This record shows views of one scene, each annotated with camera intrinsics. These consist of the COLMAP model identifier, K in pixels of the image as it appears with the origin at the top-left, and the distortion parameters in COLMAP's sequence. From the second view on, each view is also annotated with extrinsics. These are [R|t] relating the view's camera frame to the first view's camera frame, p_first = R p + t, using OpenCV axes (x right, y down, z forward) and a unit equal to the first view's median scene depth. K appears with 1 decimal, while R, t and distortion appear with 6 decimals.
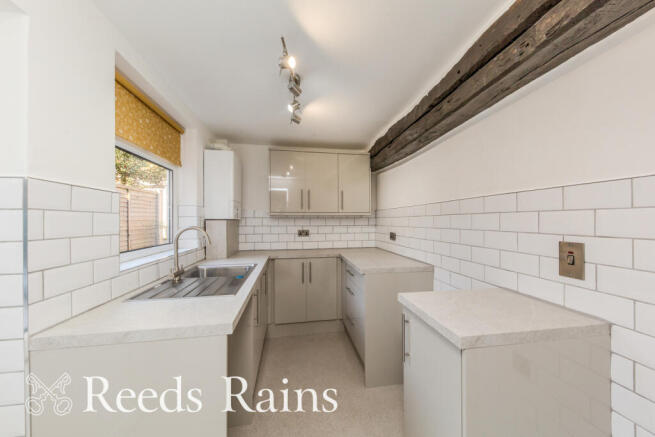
lens RADIAL K [[235.3, 0, 328.1], [0, 235.3, 221.5], [0, 0, 1]] dist [0.000311, 0.000010]
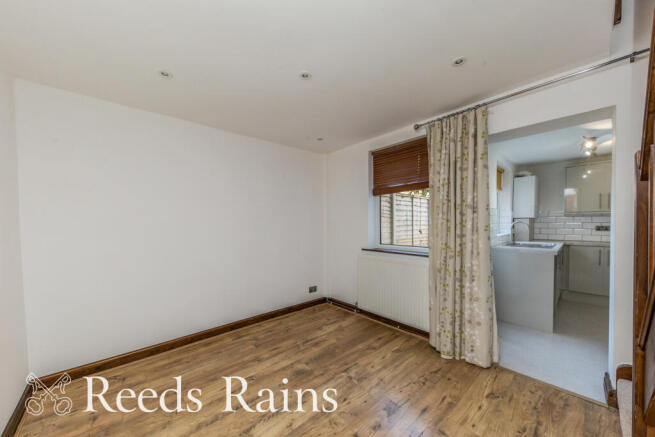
lens RADIAL K [[235.3, 0, 326.7], [0, 235.3, 223.2], [0, 0, 1]] dist [0.000311, 0.000010]
pose [[0.537927, 0.007319, -0.842960, 0.166260], [0.002886, 0.999940, 0.010524, 0.006324], [0.842987, -0.008094, 0.537874, -0.924255]]
